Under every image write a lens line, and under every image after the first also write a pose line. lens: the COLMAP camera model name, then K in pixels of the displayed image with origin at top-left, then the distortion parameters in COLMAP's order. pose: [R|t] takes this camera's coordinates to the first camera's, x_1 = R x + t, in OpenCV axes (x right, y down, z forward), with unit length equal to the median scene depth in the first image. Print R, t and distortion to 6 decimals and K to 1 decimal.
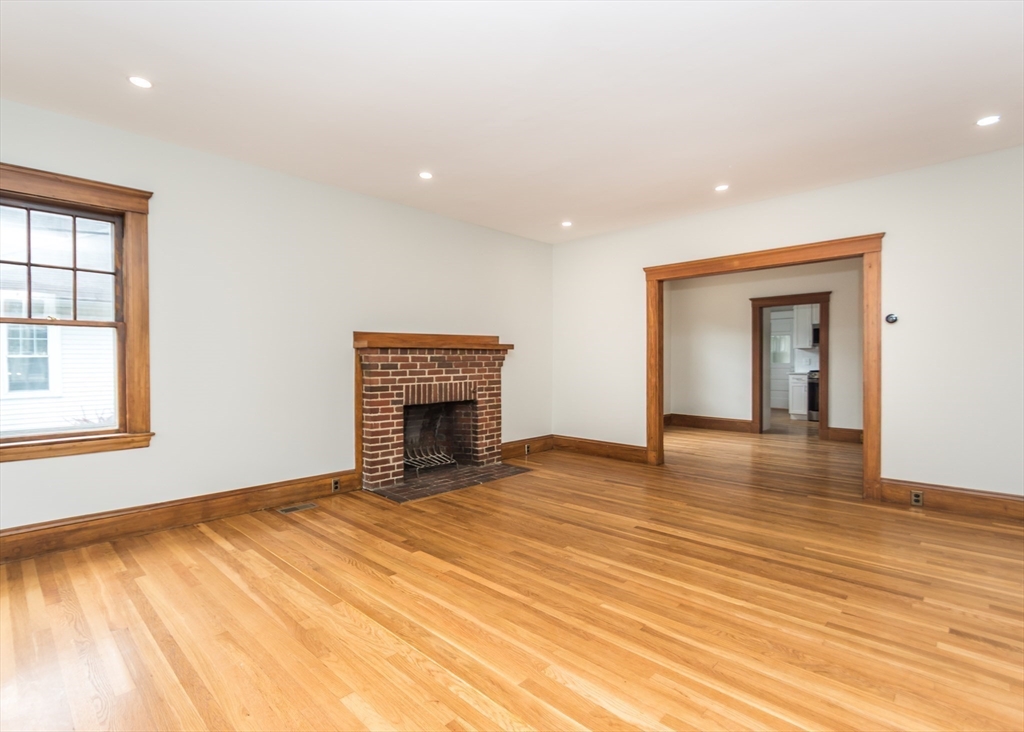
lens RADIAL K [[505.8, 0, 460.7], [0, 505.8, 365.1], [0, 0, 1]] dist [-0.000389, -0.000810]
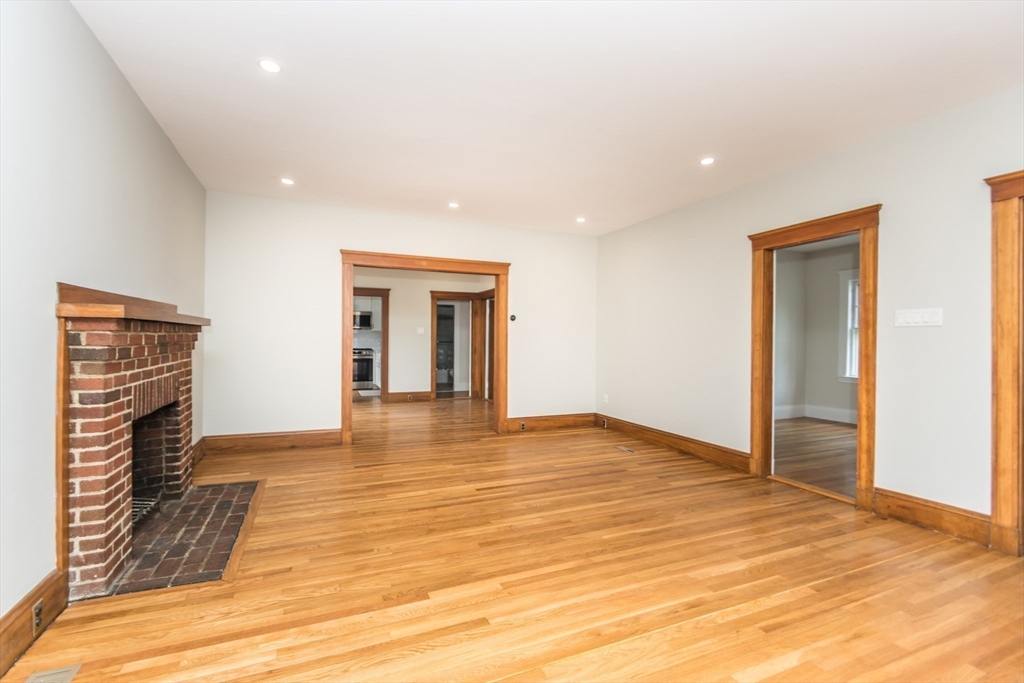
lens RADIAL K [[481.6, 0, 512.0], [0, 481.6, 341.5], [0, 0, 1]] dist [-0.000154, -0.000243]
pose [[0.312438, 0.003850, 0.949930, -0.500859], [-0.004561, 0.999986, -0.002552, -0.010847], [-0.949927, -0.003535, 0.312451, 0.438255]]
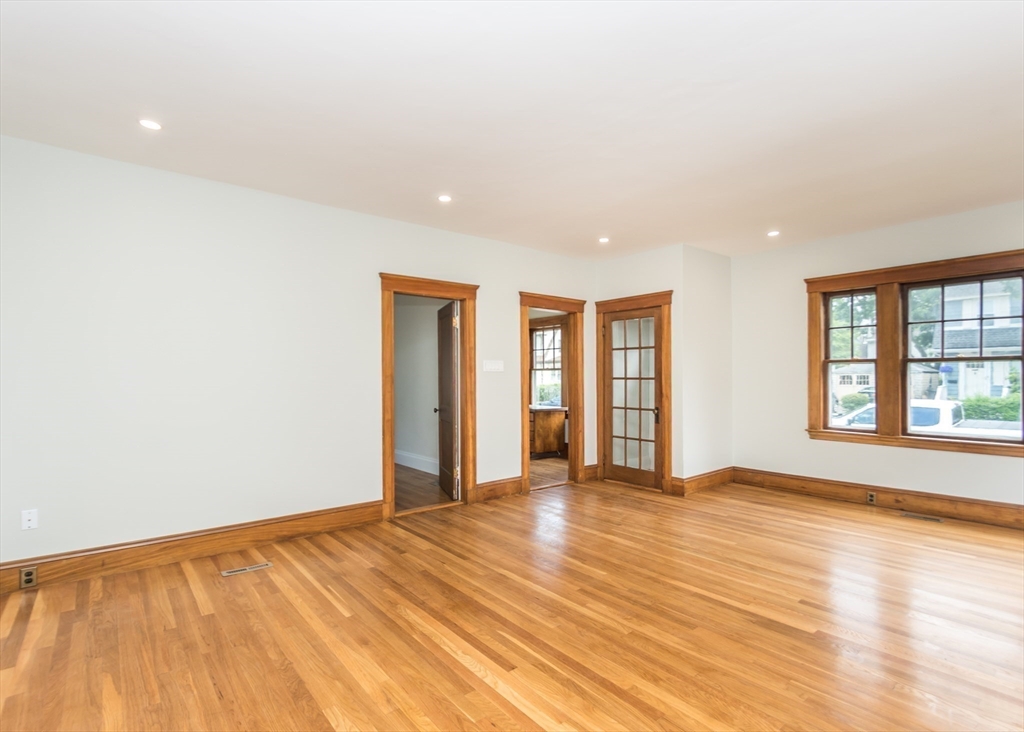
lens RADIAL K [[485.5, 0, 537.4], [0, 485.5, 381.4], [0, 0, 1]] dist [0.012675, 0.000098]
pose [[-0.999917, 0.005820, 0.011536, 0.231121], [0.005974, 0.999894, 0.013308, -0.029371], [-0.011457, 0.013376, -0.999845, 1.195545]]
